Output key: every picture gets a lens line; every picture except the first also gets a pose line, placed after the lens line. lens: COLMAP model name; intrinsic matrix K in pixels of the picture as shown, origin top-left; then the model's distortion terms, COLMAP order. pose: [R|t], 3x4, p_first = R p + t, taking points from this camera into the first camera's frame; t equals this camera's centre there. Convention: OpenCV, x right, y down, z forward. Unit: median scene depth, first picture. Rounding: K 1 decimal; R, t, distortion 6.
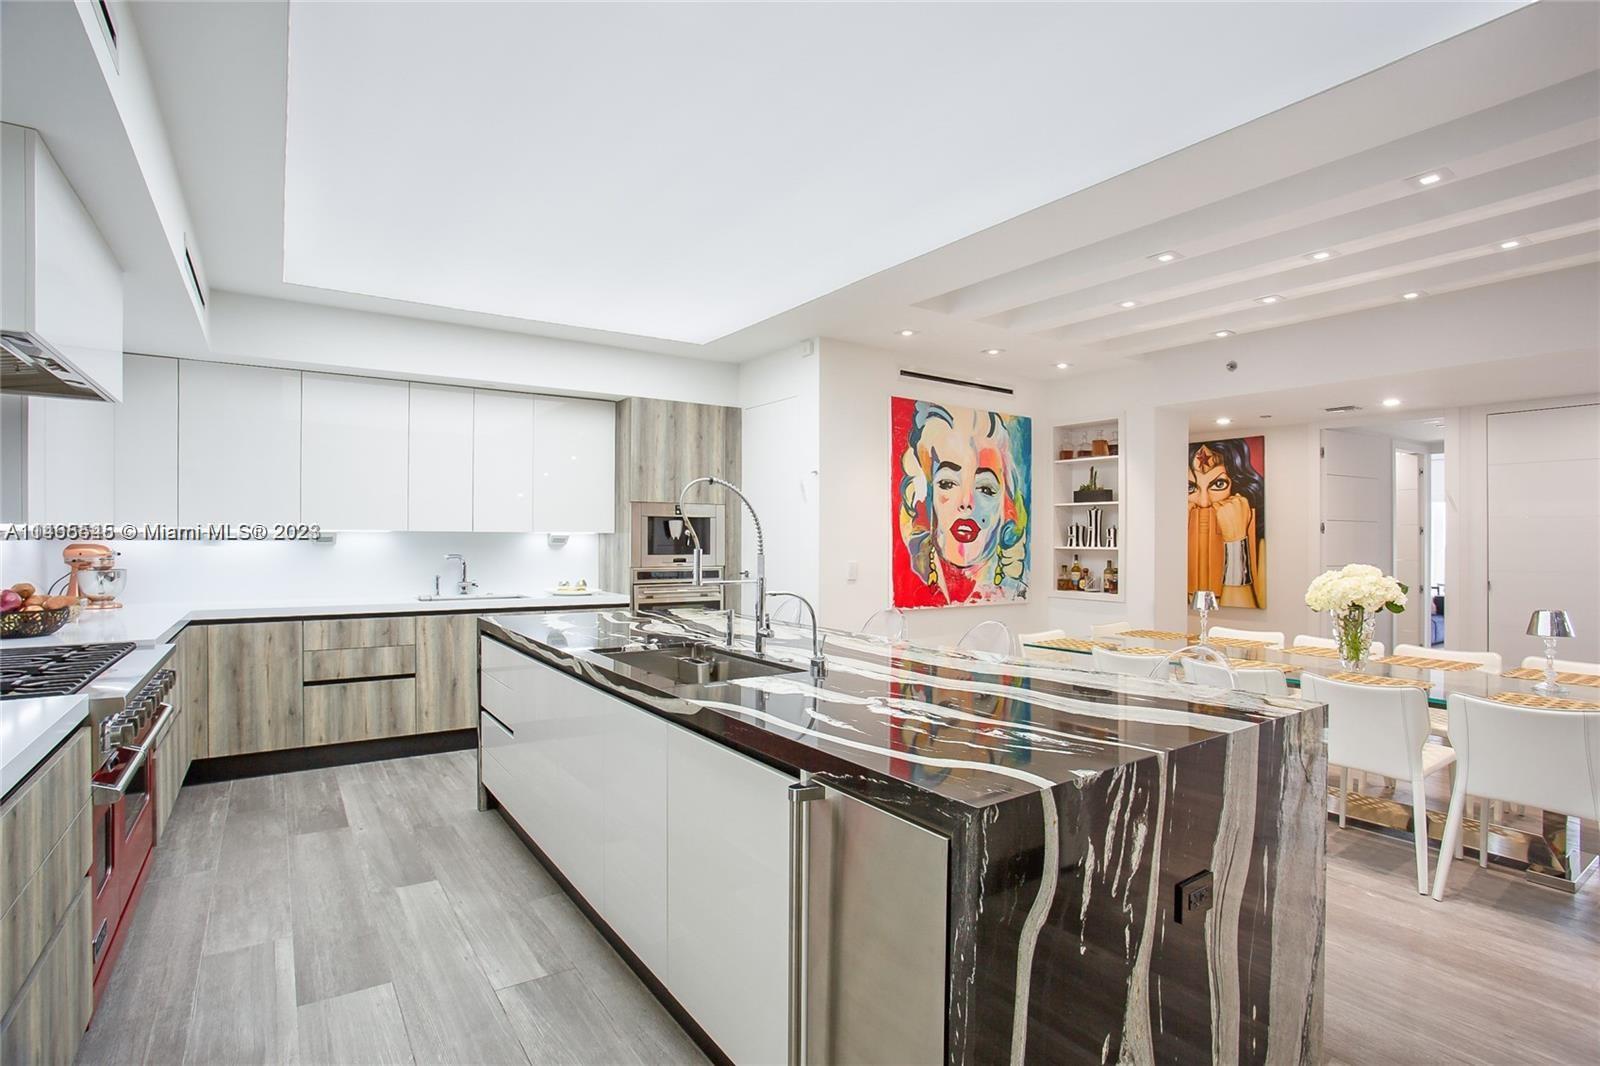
lens RADIAL K [[802.3, 0, 816.3], [0, 802.3, 524.5], [0, 0, 1]] dist [-0.062153, 0.025702]
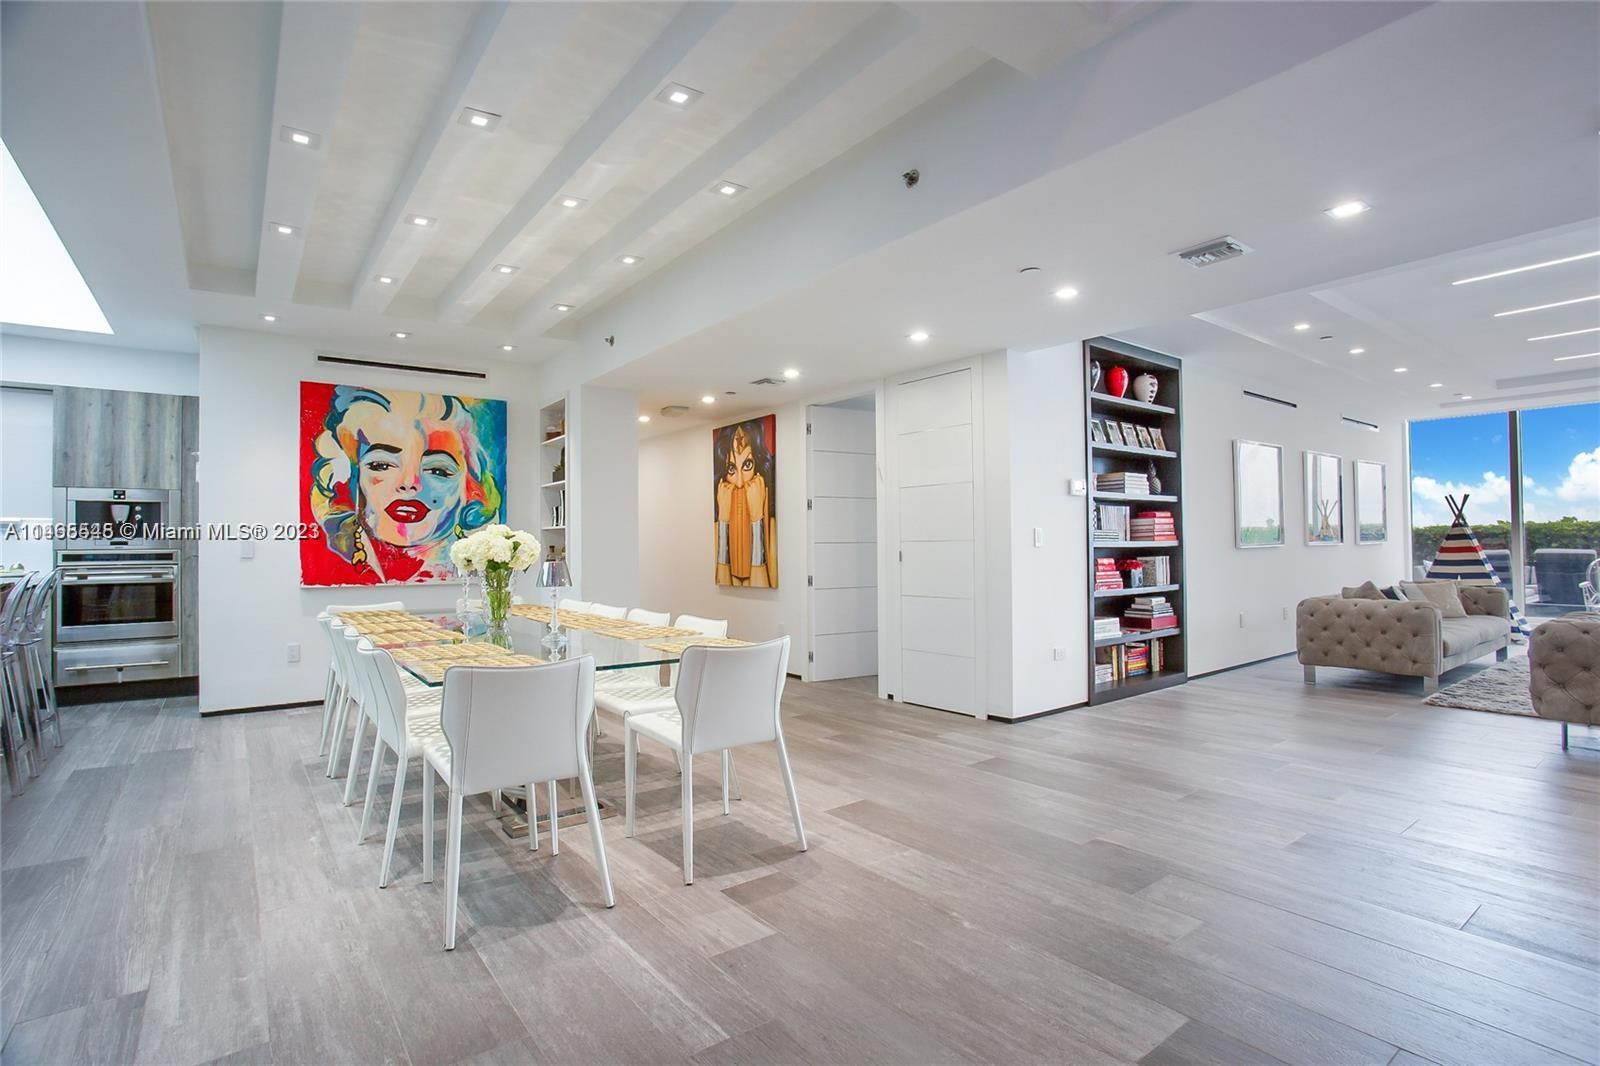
lens RADIAL K [[802.3, 0, 800.6], [0, 802.3, 505.4], [0, 0, 1]] dist [-0.062153, 0.025702]
pose [[0.999700, -0.017180, 0.017451, 0.675313], [0.017737, 0.999320, -0.032316, 0.042474], [-0.016884, 0.032616, 0.999325, -0.021252]]
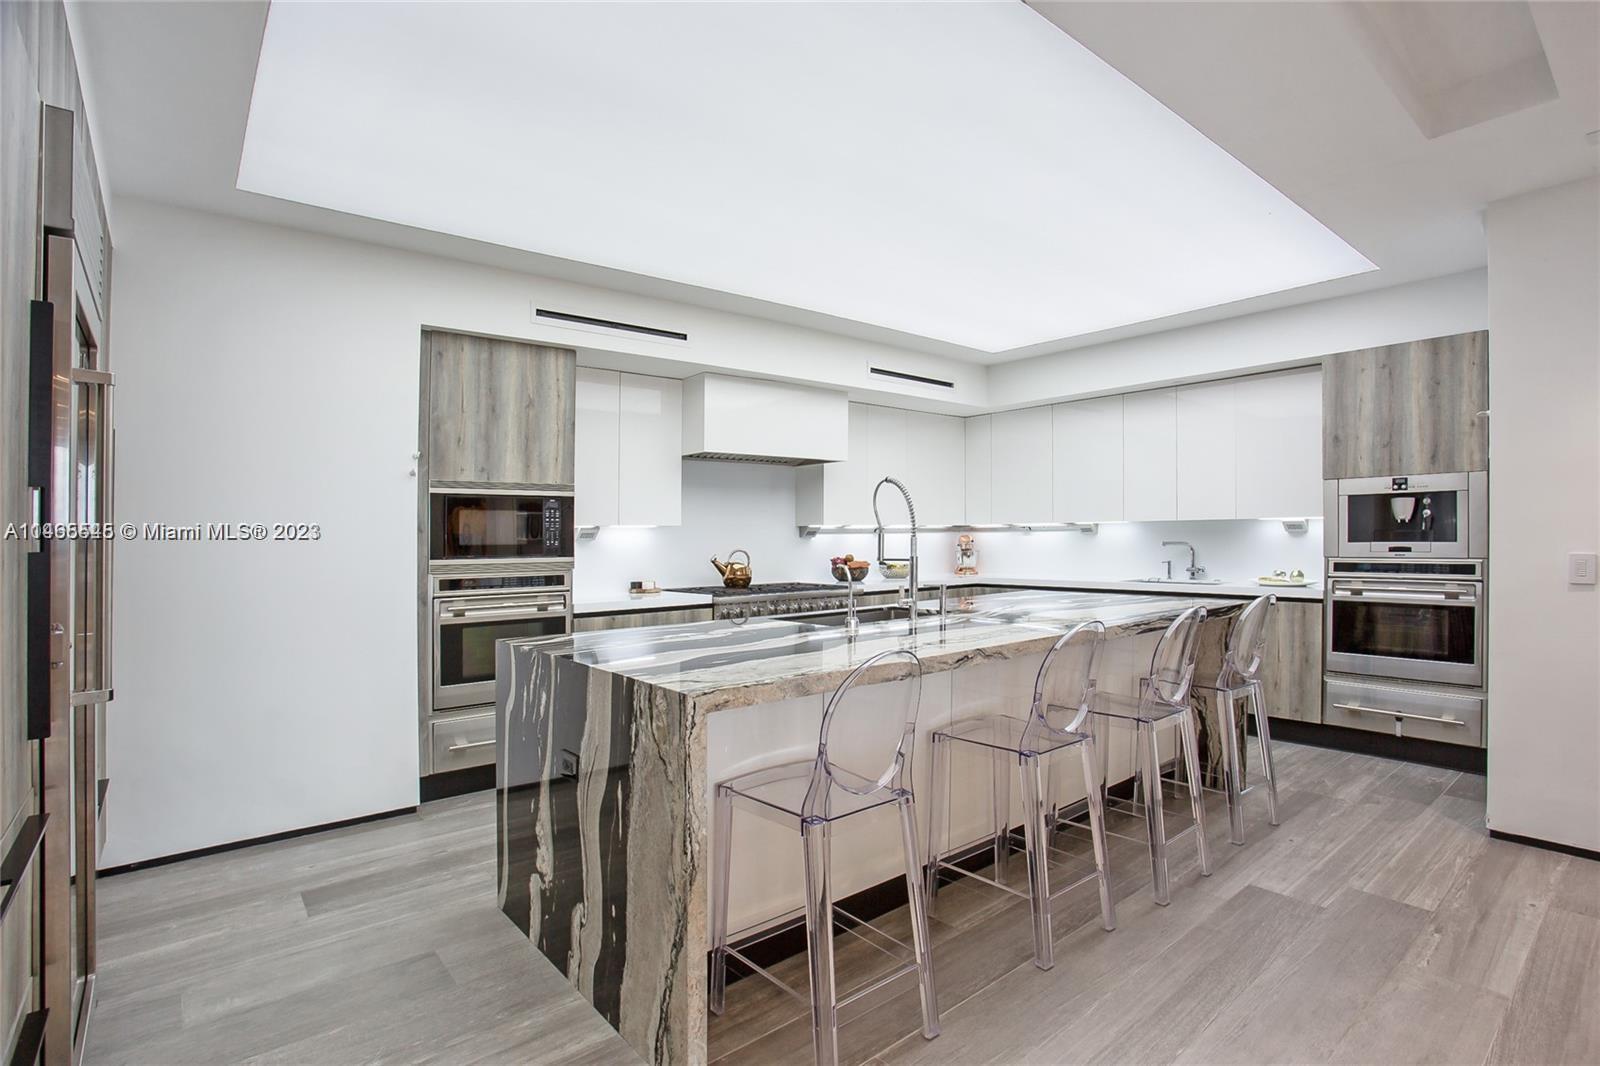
lens RADIAL K [[802.3, 0, 798.4], [0, 802.3, 562.8], [0, 0, 1]] dist [-0.062153, 0.025702]
pose [[0.072317, 0.026511, -0.997029, 0.523724], [0.028882, 0.999172, 0.028663, 0.018492], [0.996963, -0.030869, 0.071491, 0.353890]]
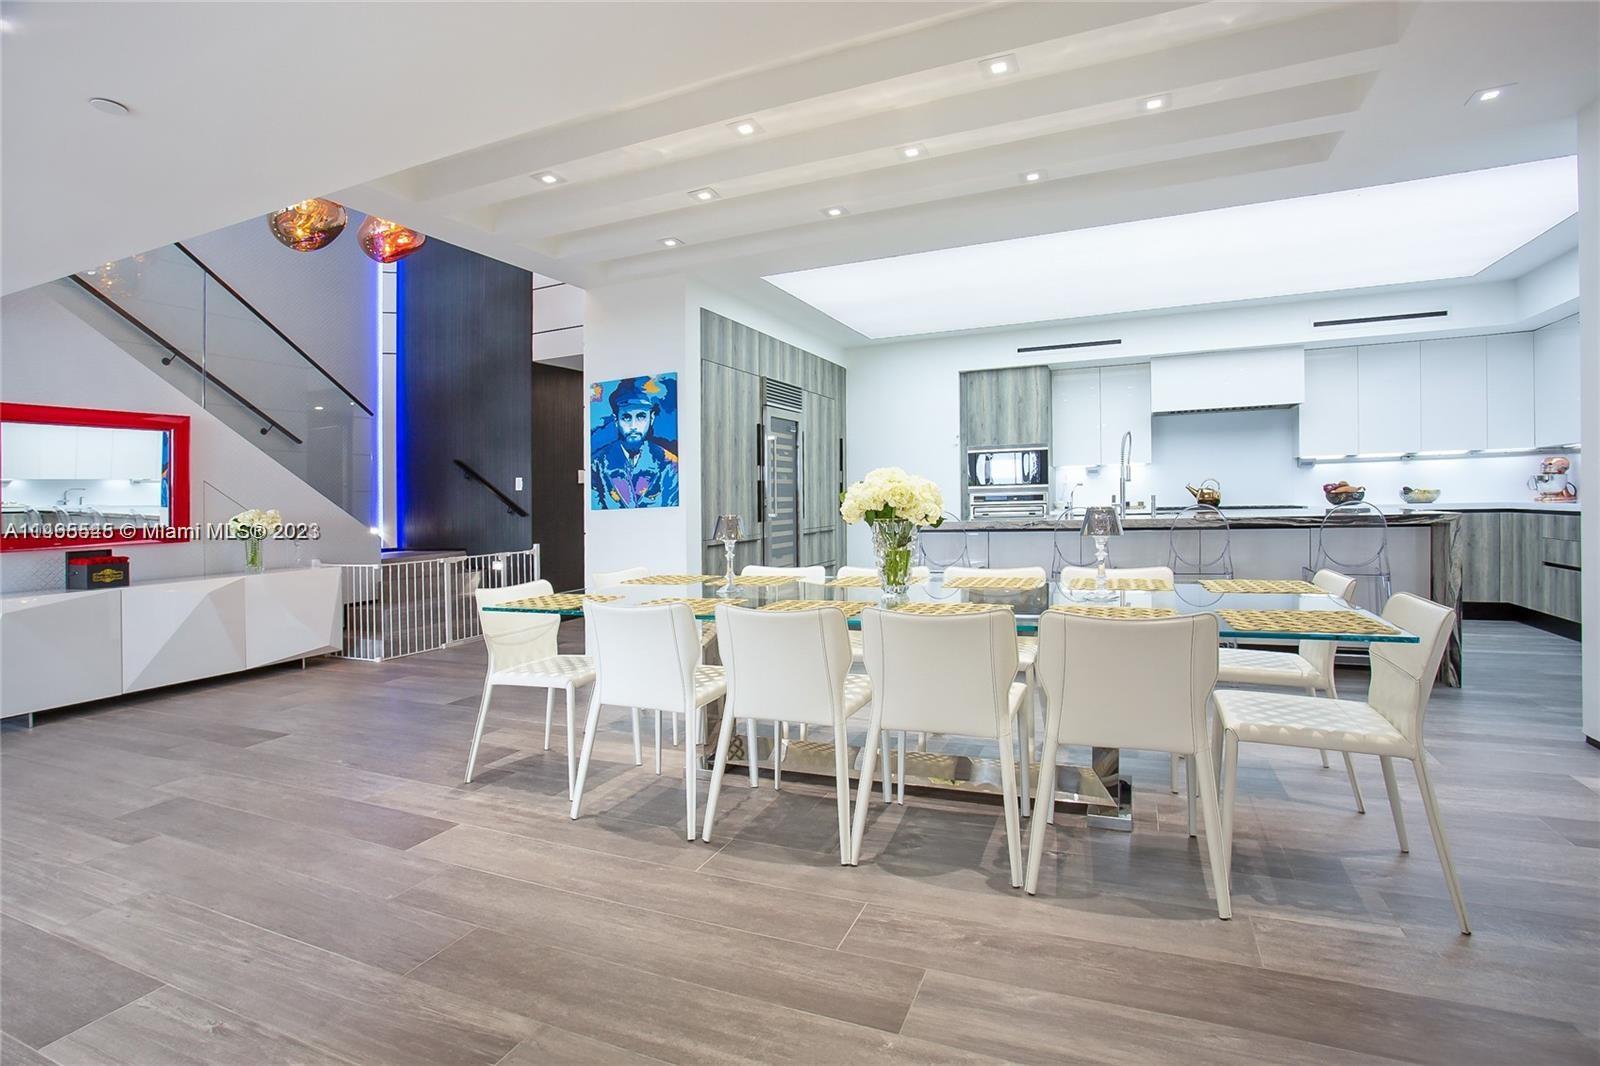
lens RADIAL K [[802.3, 0, 831.6], [0, 802.3, 533.1], [0, 0, 1]] dist [-0.062153, 0.025702]
pose [[-0.844647, 0.044252, -0.533491, 0.755809], [0.035930, 0.999017, 0.025981, 0.060892], [0.534116, 0.002776, -0.845406, 1.104056]]
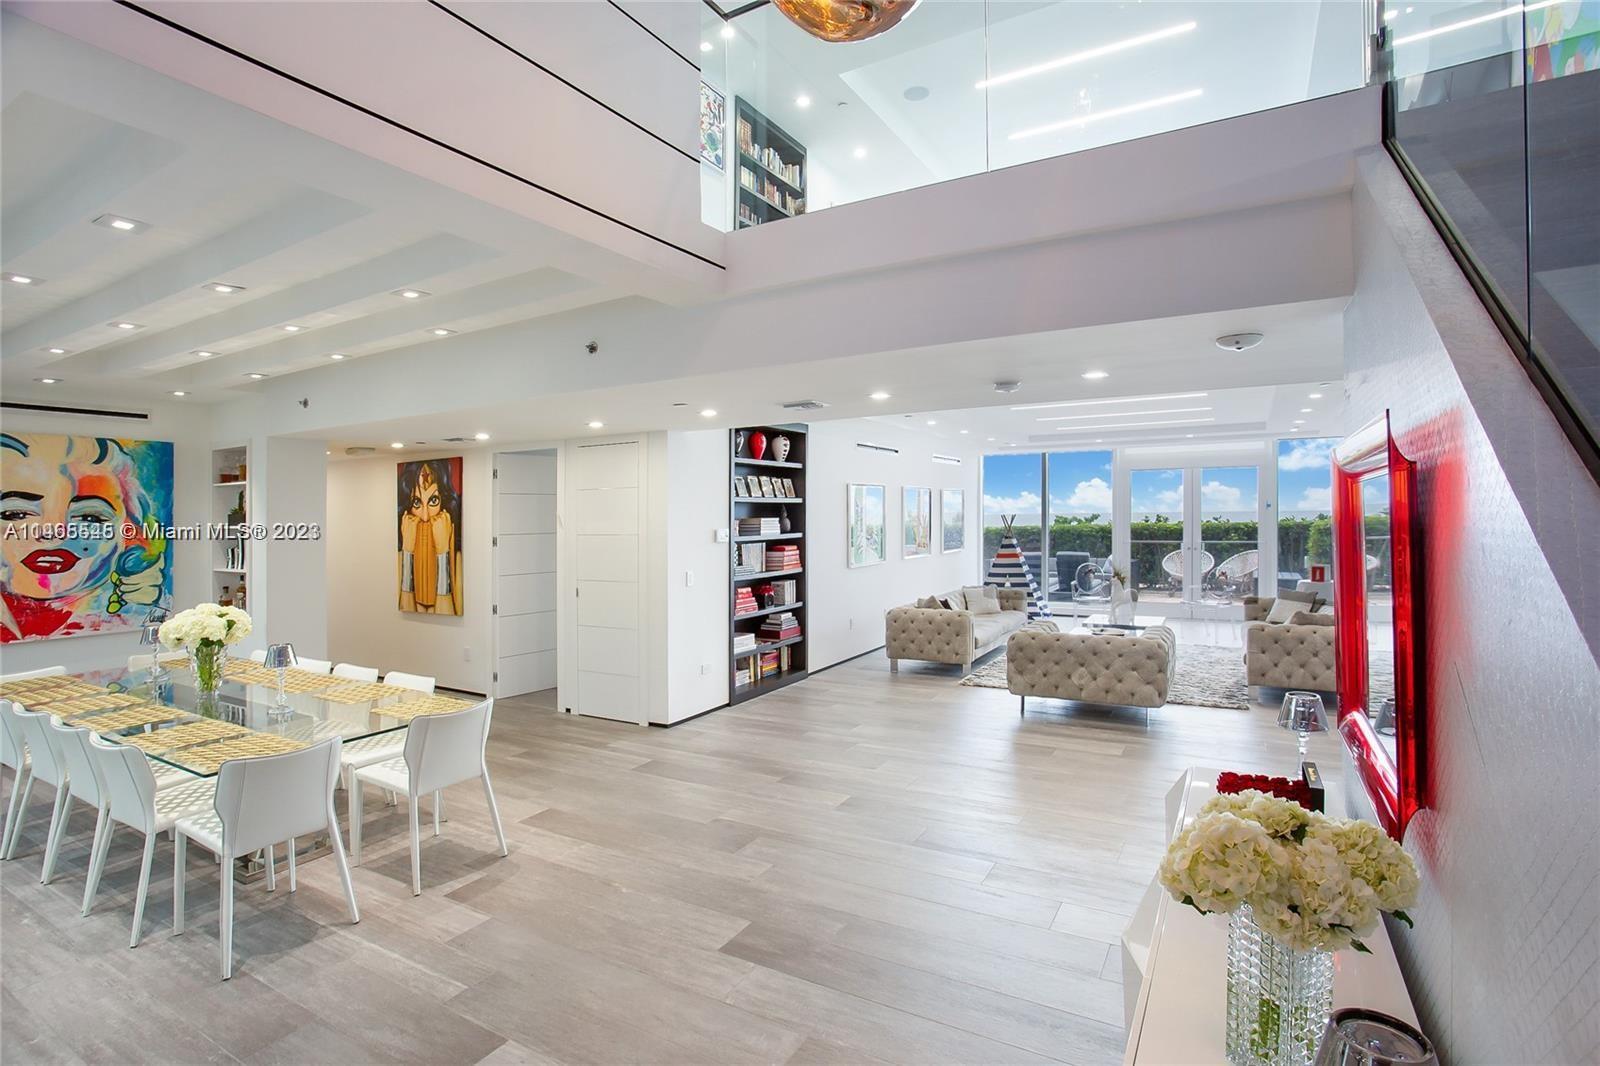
lens RADIAL K [[802.3, 0, 804.9], [0, 802.3, 485.3], [0, 0, 1]] dist [-0.062153, 0.025702]
pose [[0.913922, -0.006294, 0.405842, 0.645808], [0.014595, 0.999743, -0.017362, -0.055176], [-0.405628, 0.021791, 0.913778, -0.233744]]
